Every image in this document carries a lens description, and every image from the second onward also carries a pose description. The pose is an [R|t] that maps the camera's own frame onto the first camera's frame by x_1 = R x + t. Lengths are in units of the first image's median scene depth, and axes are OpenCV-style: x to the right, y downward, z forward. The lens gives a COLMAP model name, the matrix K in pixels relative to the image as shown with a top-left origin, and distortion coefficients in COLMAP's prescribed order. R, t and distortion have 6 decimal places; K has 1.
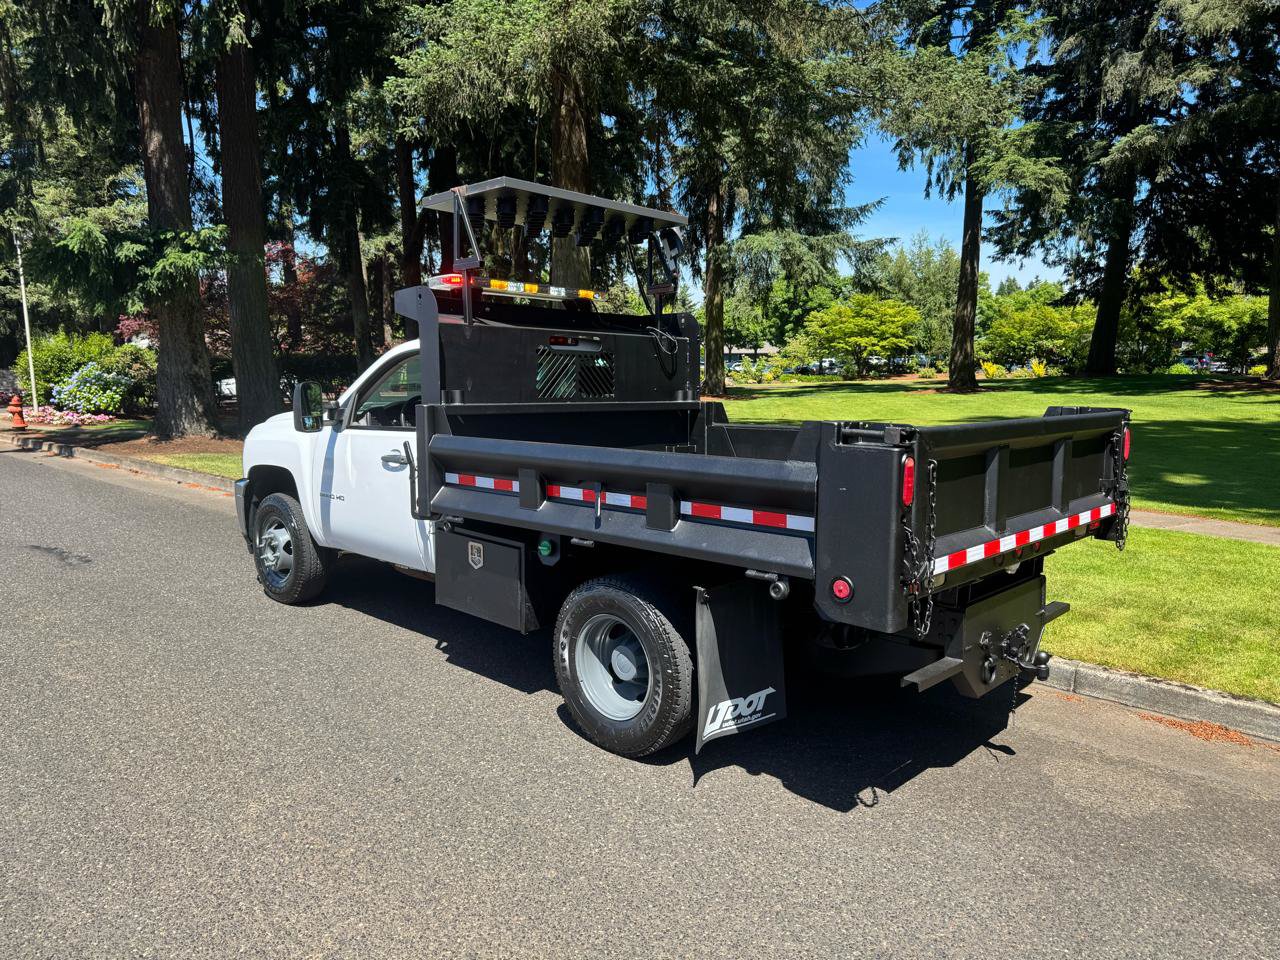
lens RADIAL K [[901.2, 0, 636.4], [0, 901.2, 485.7], [0, 0, 1]] dist [0.021910, -0.033011]
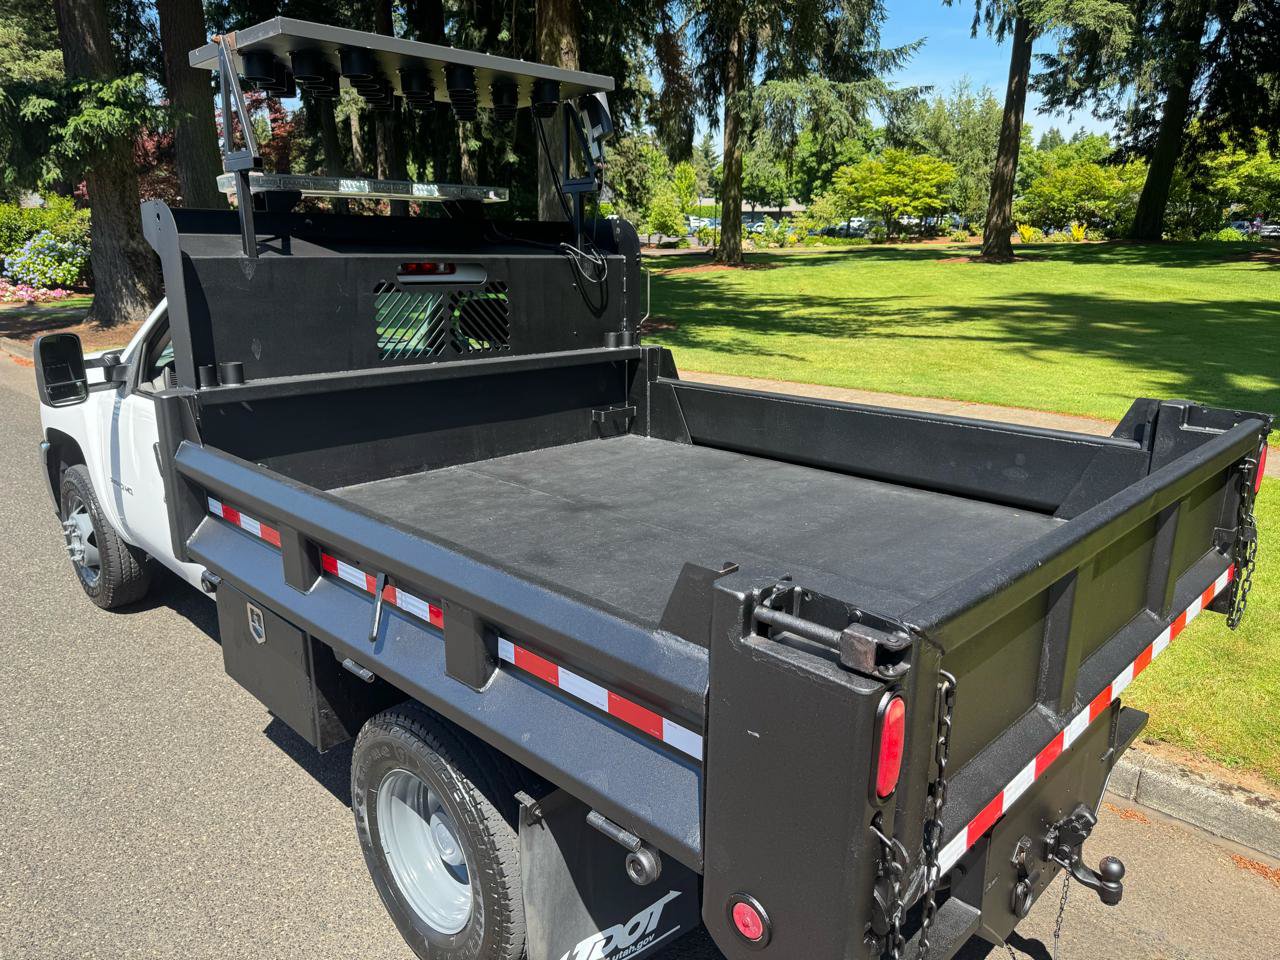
lens RADIAL K [[901.2, 0, 650.1], [0, 901.2, 499.7], [0, 0, 1]] dist [0.021910, -0.033011]
pose [[0.999955, 0.005735, -0.007526, 0.030323], [-0.004420, 0.986389, 0.164371, -0.032781], [0.008366, -0.164330, 0.986370, 0.094566]]
